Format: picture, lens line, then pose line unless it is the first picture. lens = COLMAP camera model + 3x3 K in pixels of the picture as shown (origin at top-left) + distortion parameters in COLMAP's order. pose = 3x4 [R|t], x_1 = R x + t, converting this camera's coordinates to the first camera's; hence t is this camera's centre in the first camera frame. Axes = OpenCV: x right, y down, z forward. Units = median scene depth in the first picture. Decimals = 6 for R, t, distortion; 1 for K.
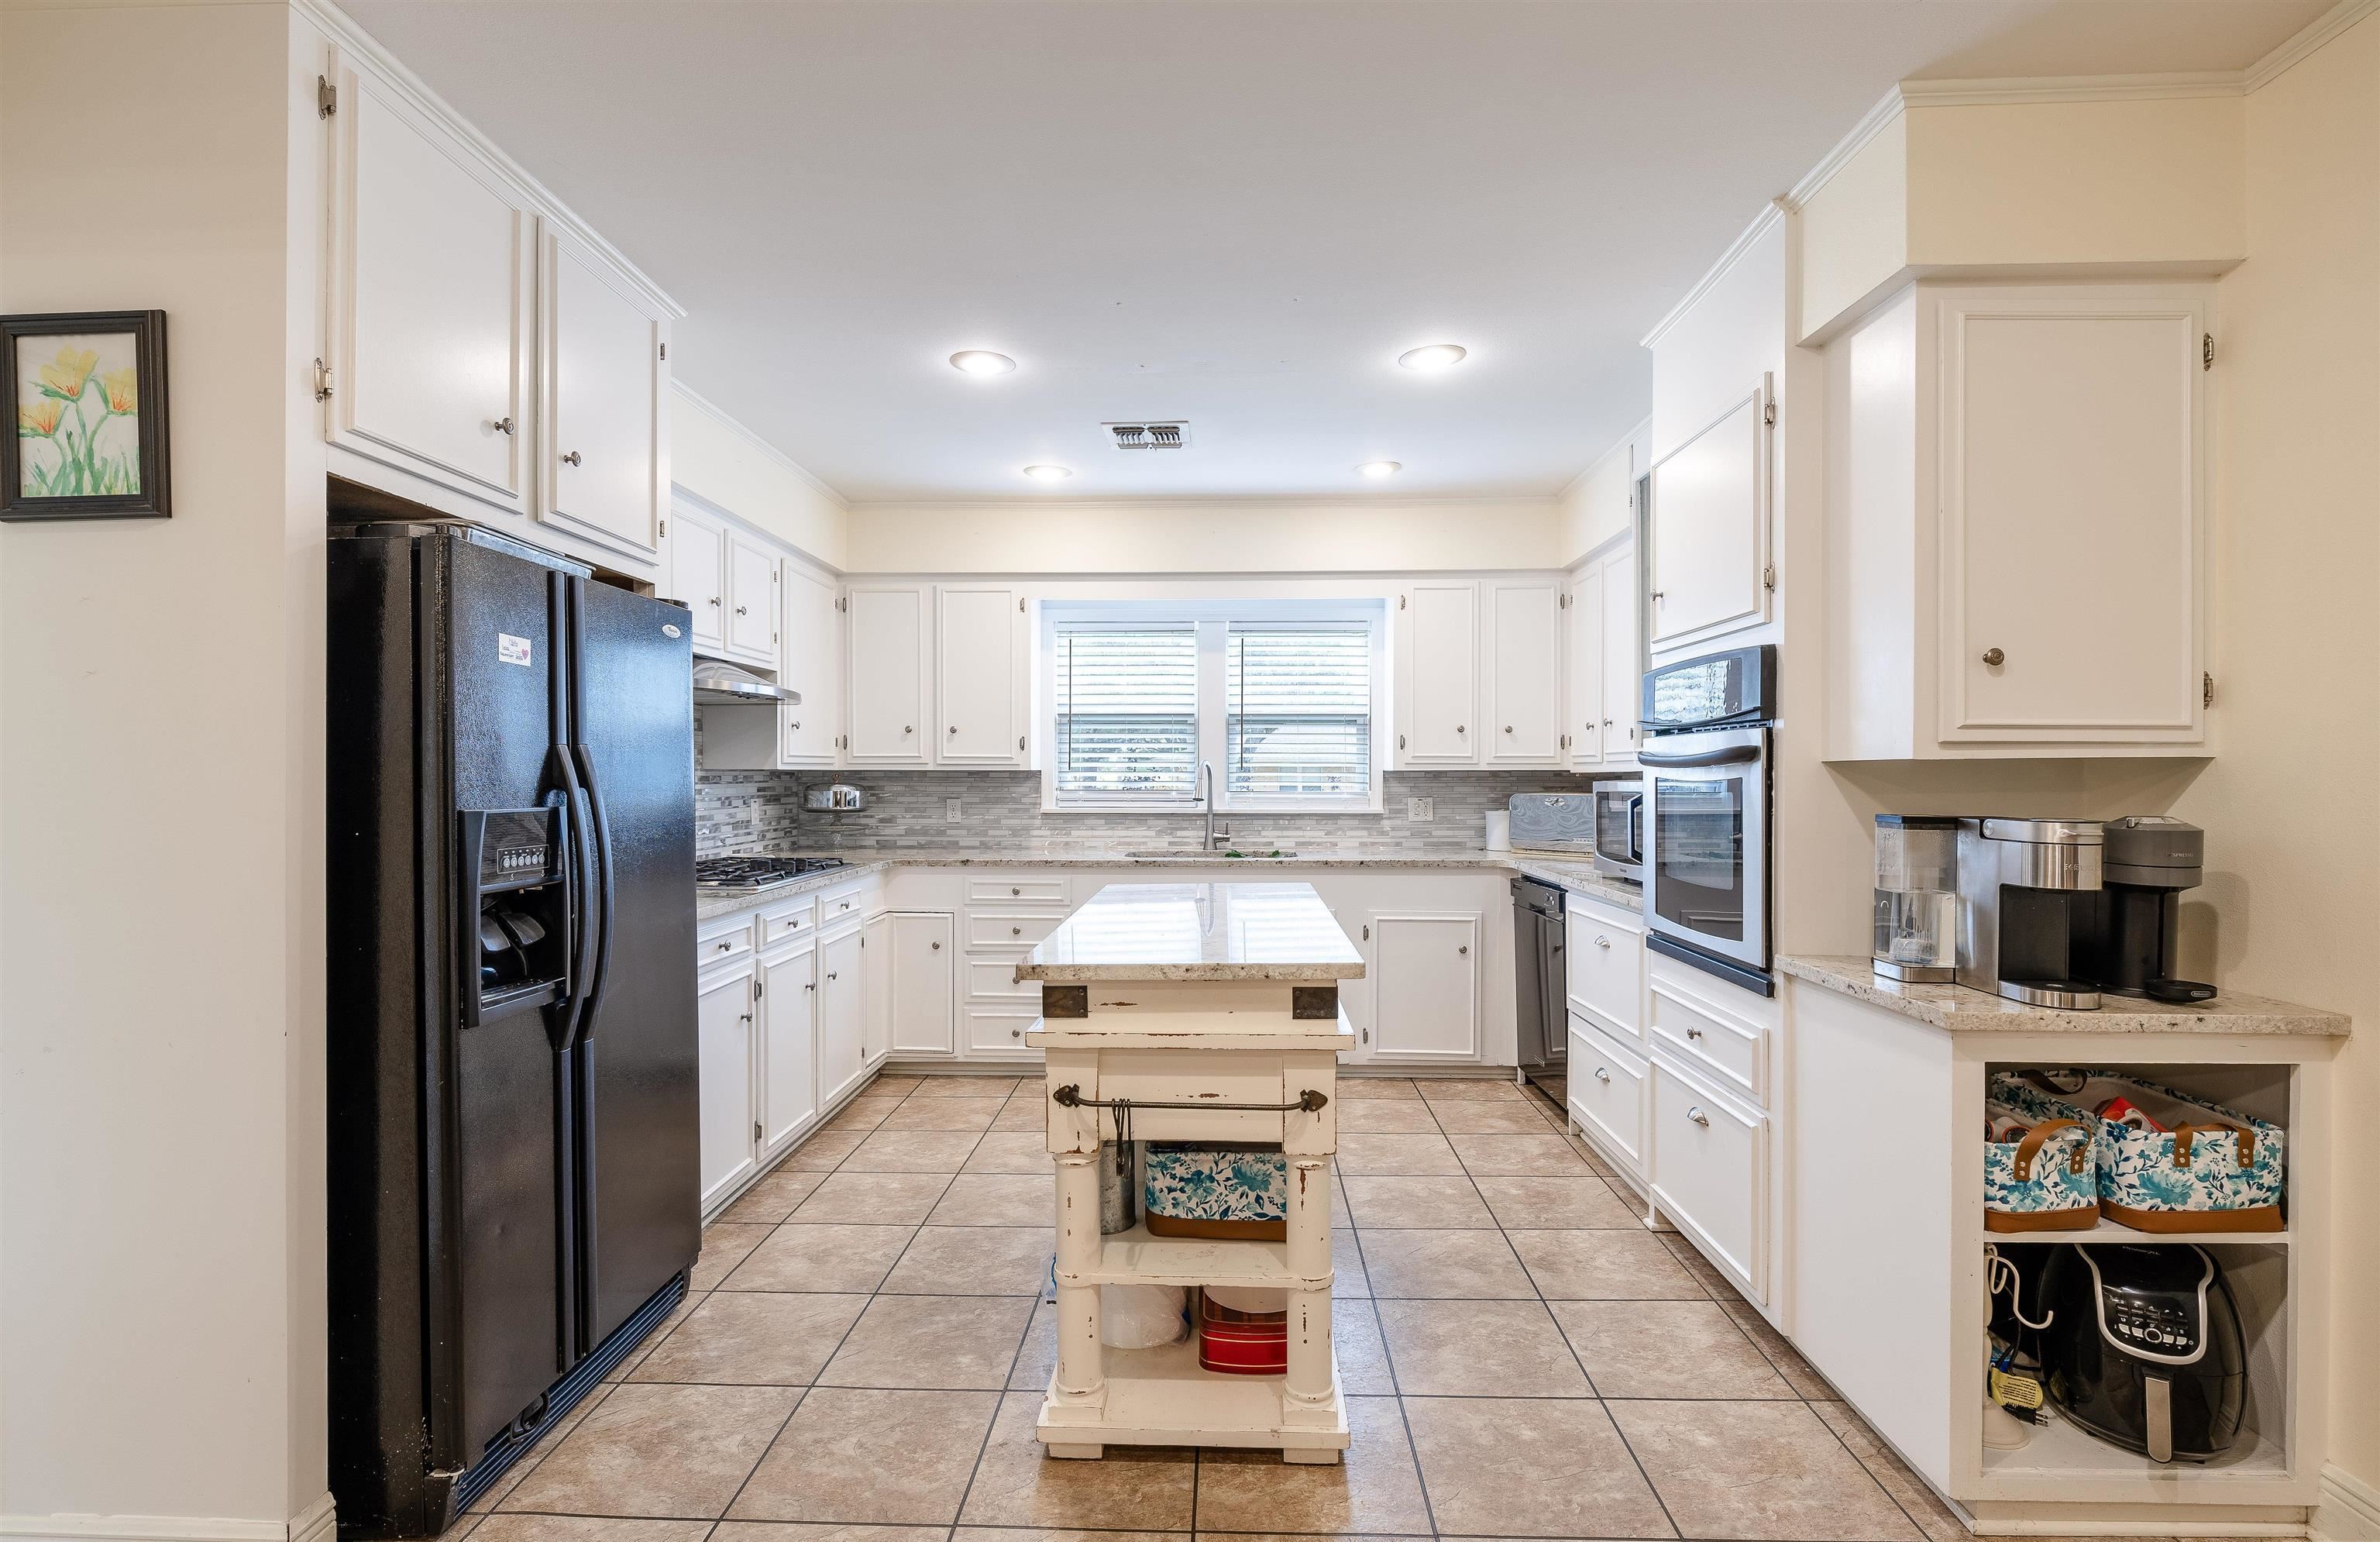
lens RADIAL K [[1077.0, 0, 1190.0], [0, 1077.0, 771.0], [0, 0, 1]] dist [-0.000209, -0.000315]
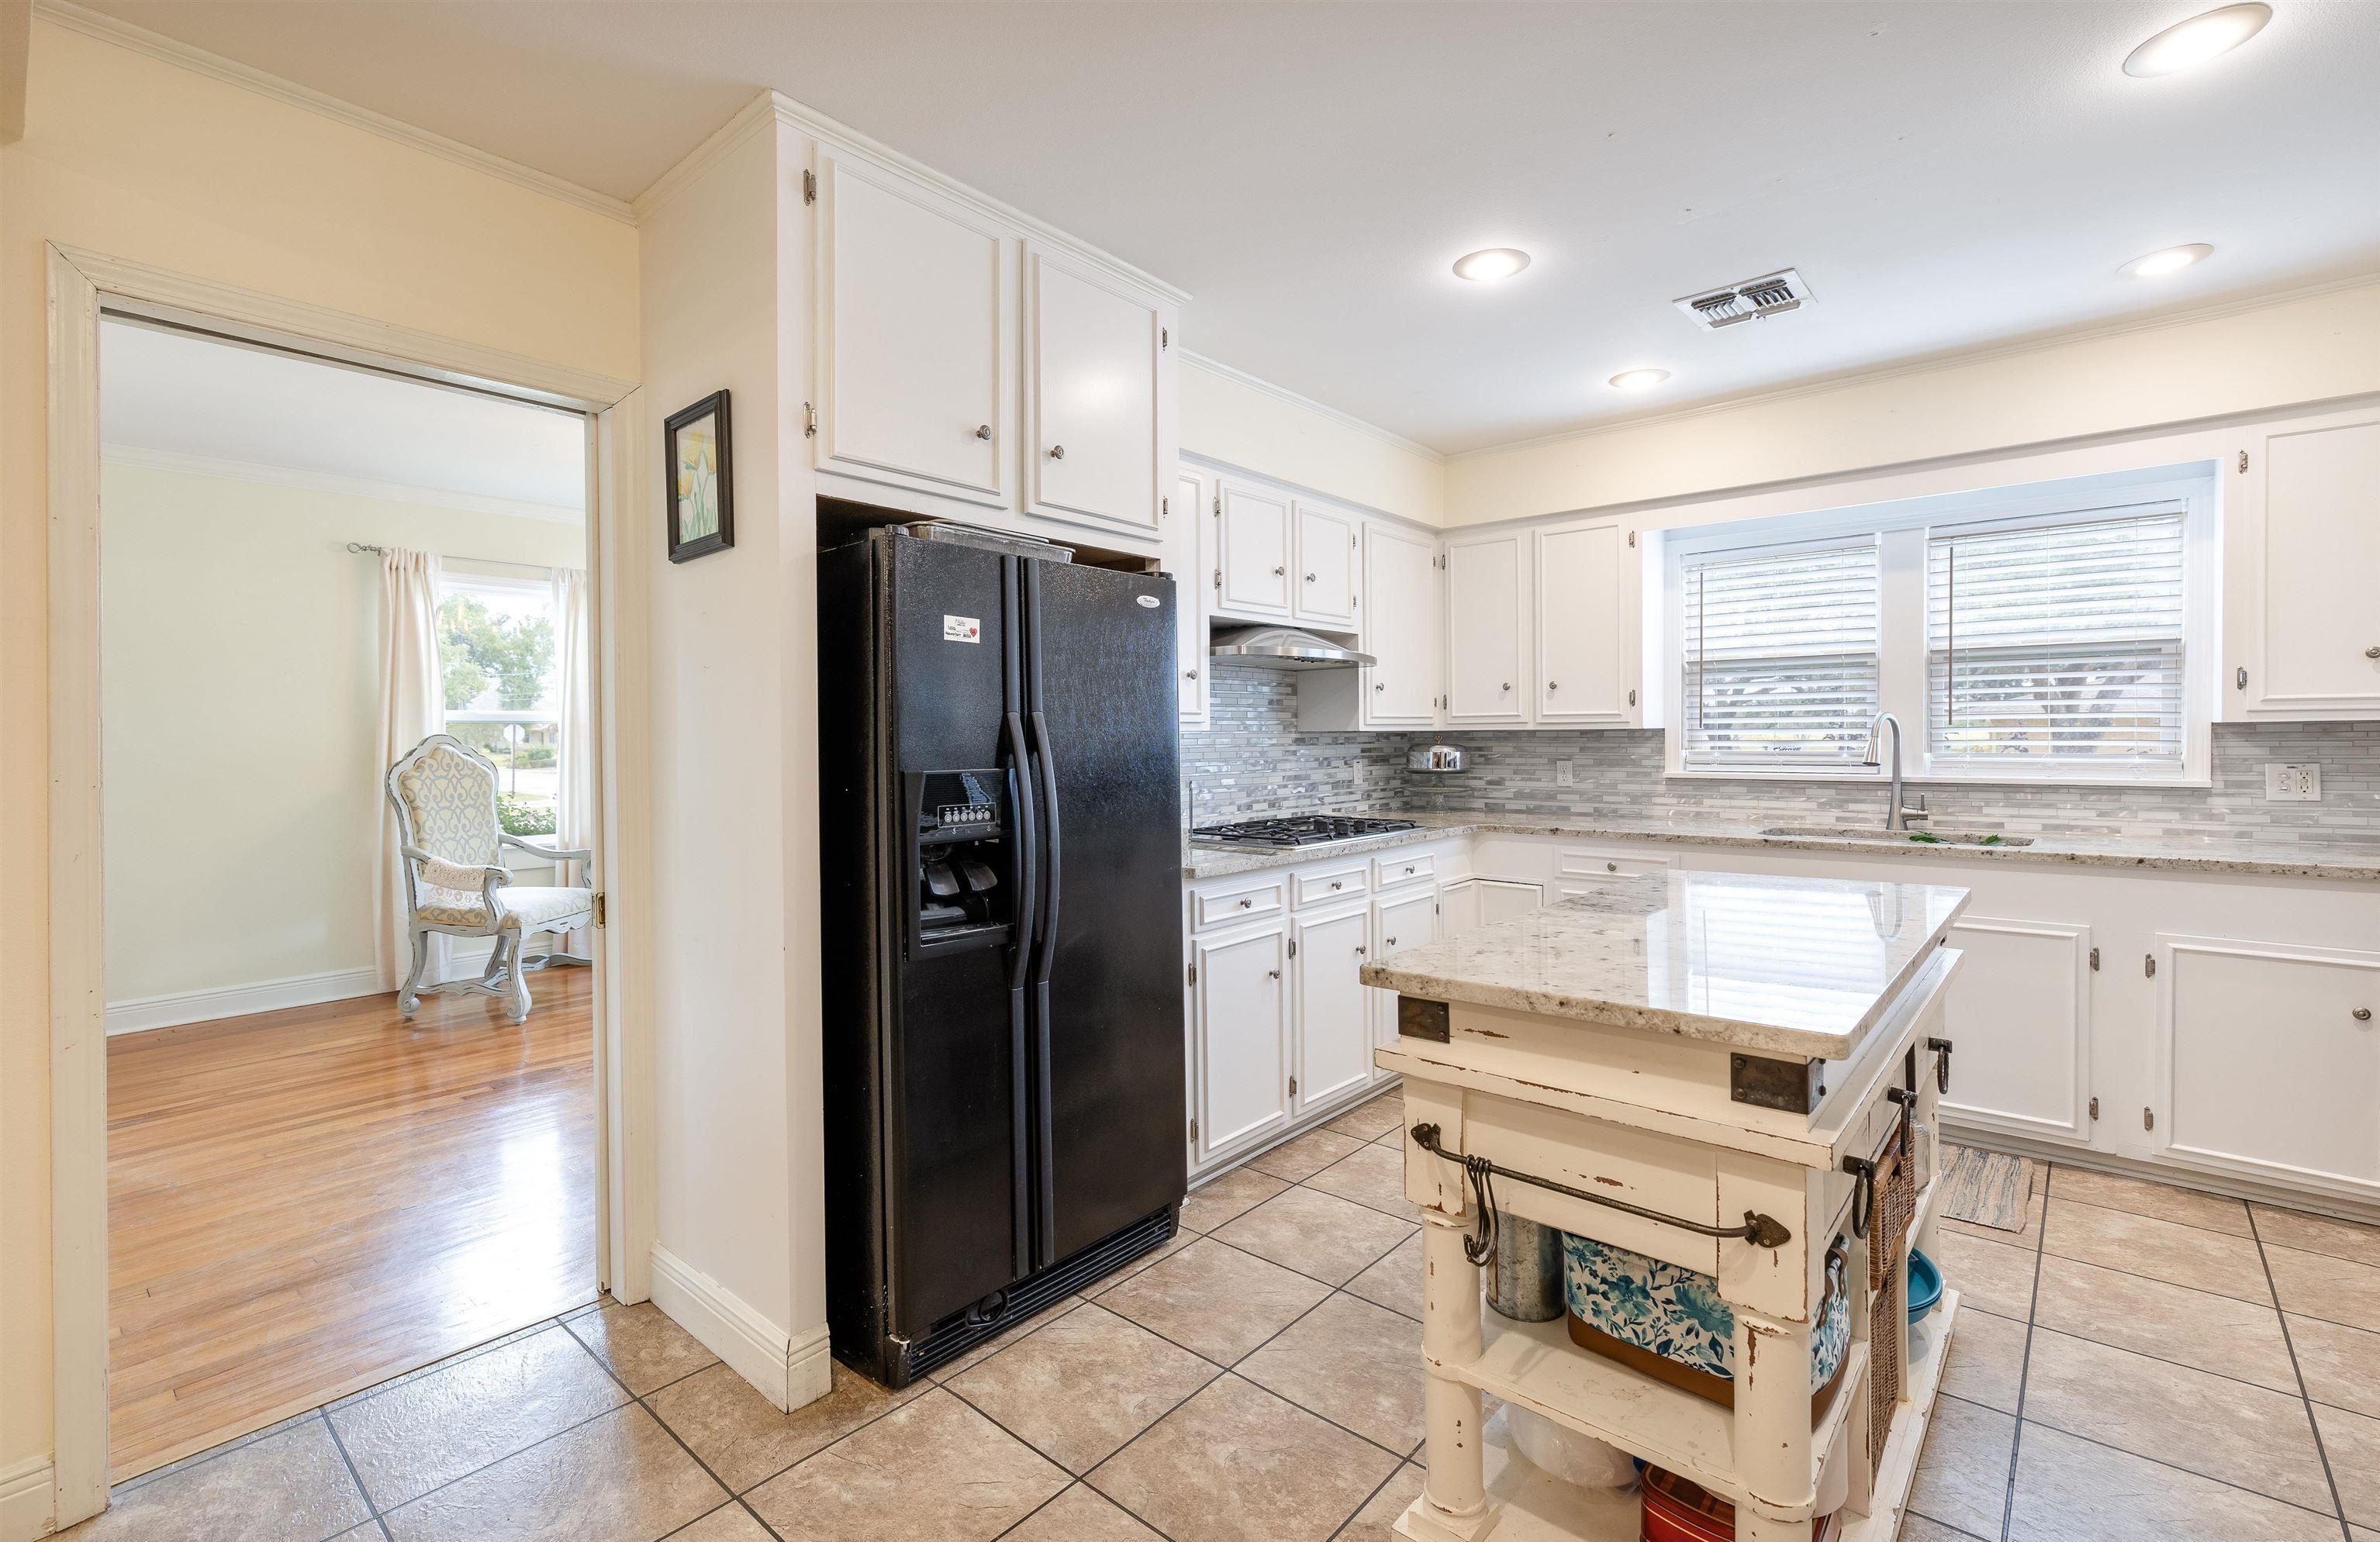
lens RADIAL K [[1041.5, 0, 1205.1], [0, 1041.5, 746.7], [0, 0, 1]] dist [0.000538, -0.000605]
pose [[0.782221, -0.001098, -0.623000, 0.148757], [0.010916, 0.999869, 0.011944, 0.000104], [0.622905, -0.016144, 0.782131, 0.182013]]
